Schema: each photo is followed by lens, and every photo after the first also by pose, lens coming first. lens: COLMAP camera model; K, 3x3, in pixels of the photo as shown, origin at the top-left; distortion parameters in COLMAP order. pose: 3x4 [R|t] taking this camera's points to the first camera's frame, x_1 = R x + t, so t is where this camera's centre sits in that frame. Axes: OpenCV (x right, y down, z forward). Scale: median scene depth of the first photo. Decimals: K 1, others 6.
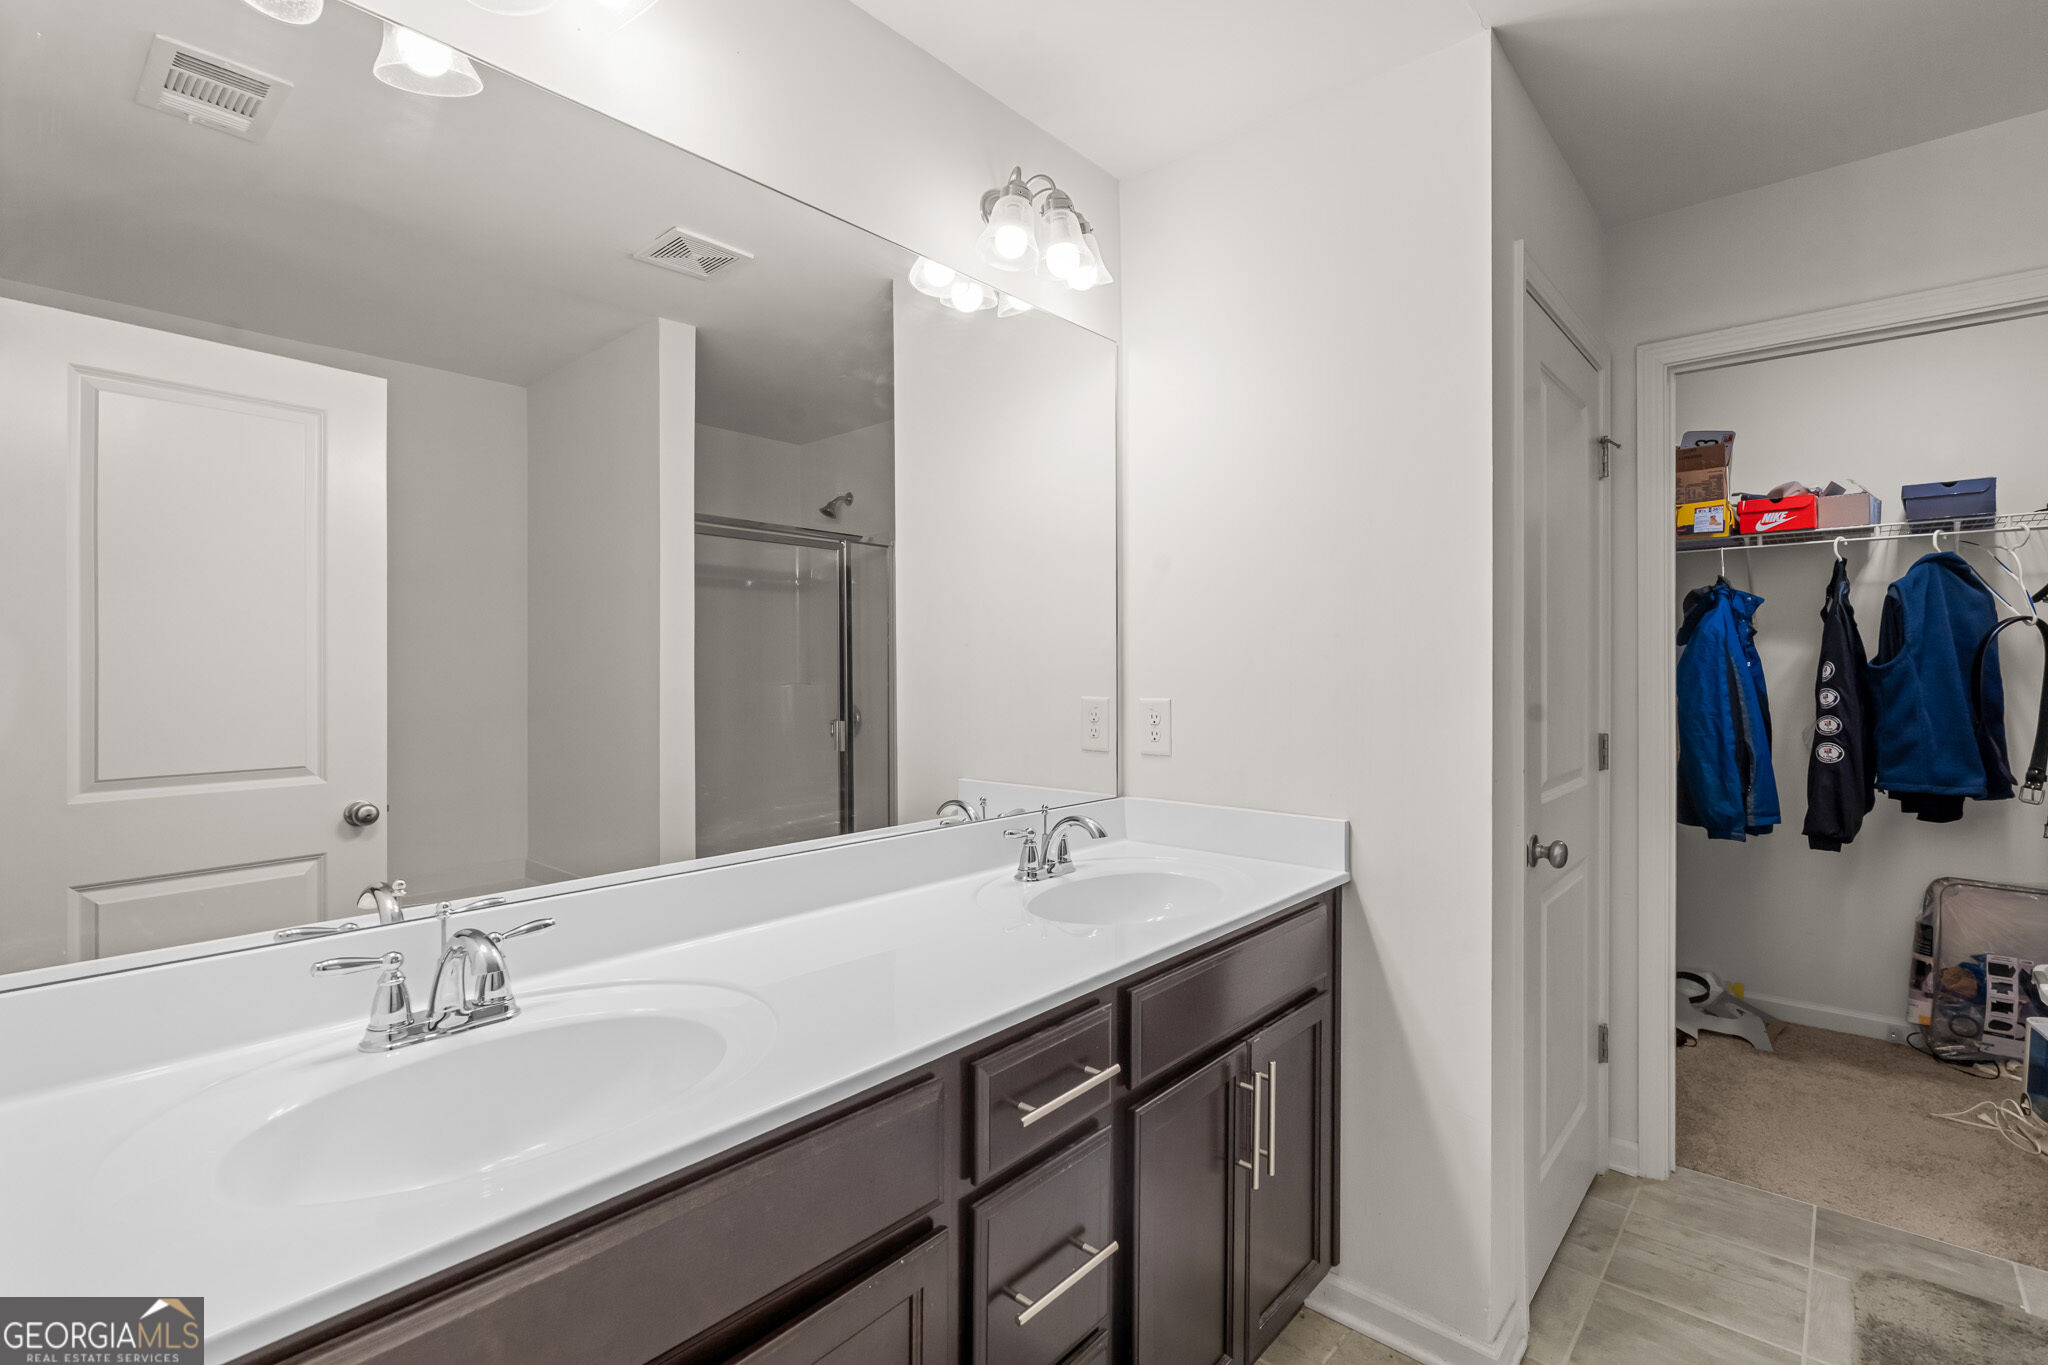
lens RADIAL K [[907.7, 0, 1029.4], [0, 907.7, 678.3], [0, 0, 1]] dist [-0.003101, 0.000956]
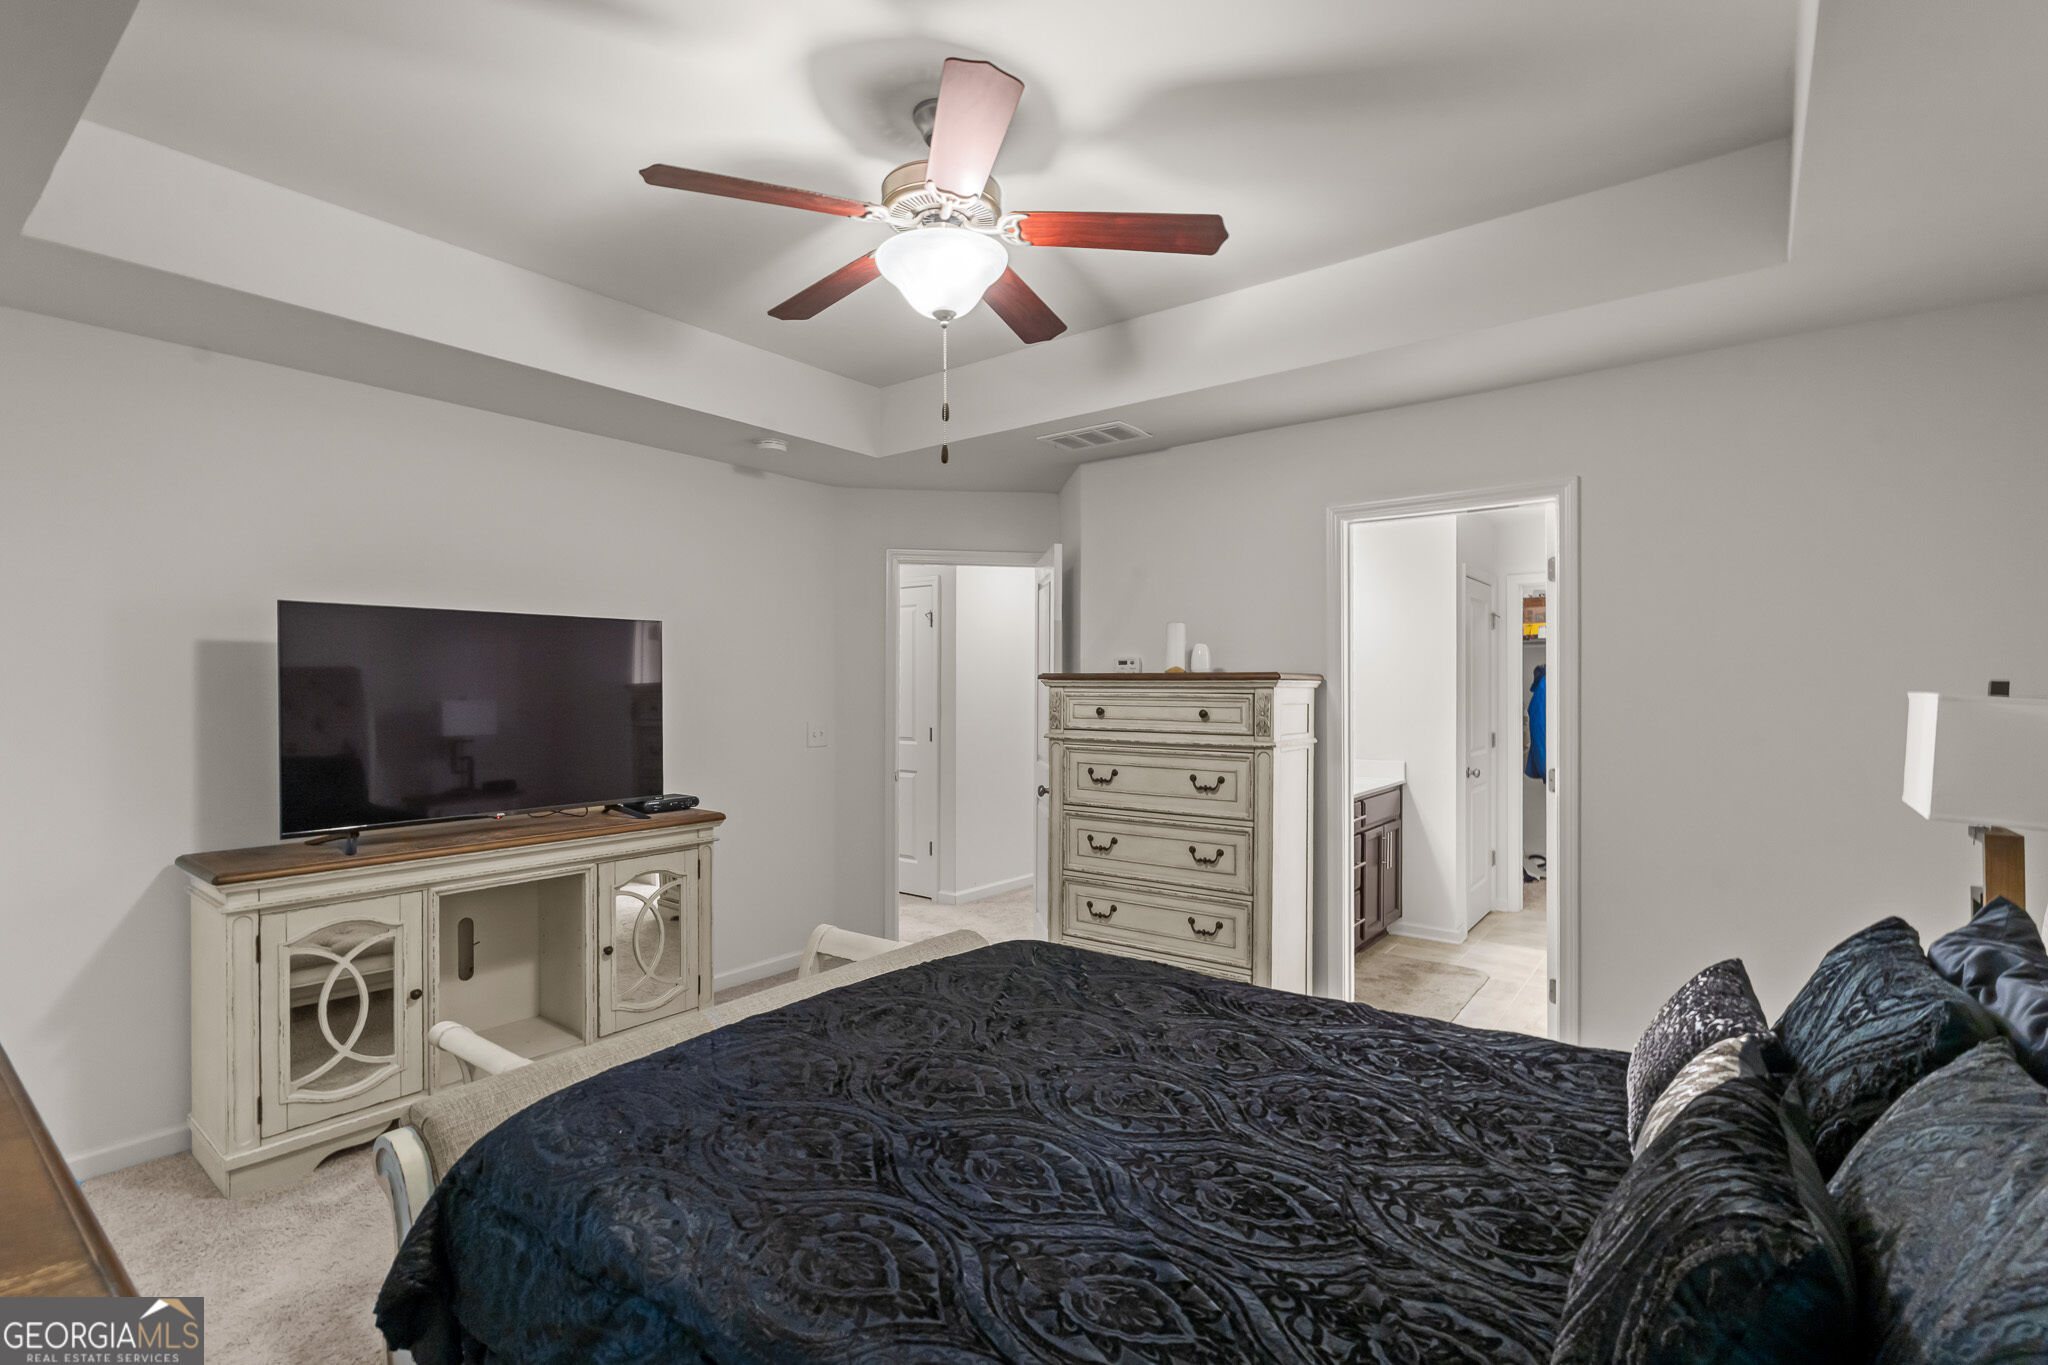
lens RADIAL K [[907.7, 0, 1022.0], [0, 907.7, 692.6], [0, 0, 1]] dist [-0.003101, 0.000956]
pose [[0.997780, 0.004371, 0.066458, -1.010601], [-0.003795, 0.999954, -0.008797, -0.026264], [-0.066493, 0.008525, 0.997750, -1.713484]]
